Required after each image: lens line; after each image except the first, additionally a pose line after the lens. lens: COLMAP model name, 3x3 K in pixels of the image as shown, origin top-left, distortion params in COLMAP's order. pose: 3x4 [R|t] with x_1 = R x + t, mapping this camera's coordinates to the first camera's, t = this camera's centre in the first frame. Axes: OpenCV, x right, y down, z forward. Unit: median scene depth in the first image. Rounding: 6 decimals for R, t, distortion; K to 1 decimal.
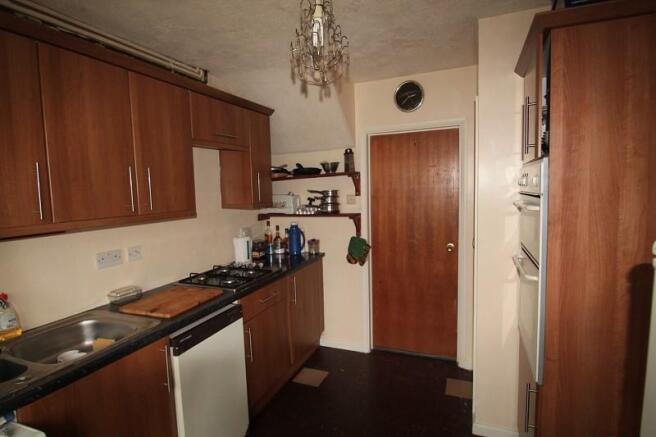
lens RADIAL K [[349.4, 0, 326.4], [0, 349.4, 218.6], [0, 0, 1]] dist [0.004776, -0.004939]
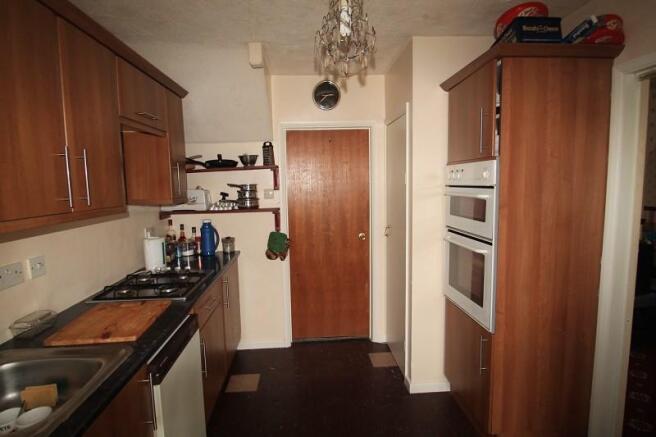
lens RADIAL K [[349.4, 0, 326.5], [0, 349.4, 216.9], [0, 0, 1]] dist [0.004776, -0.004939]
pose [[0.897725, -0.033786, 0.439258, -0.224906], [0.033557, 0.999402, 0.008289, 0.007078], [-0.439276, 0.007299, 0.898323, 0.053832]]
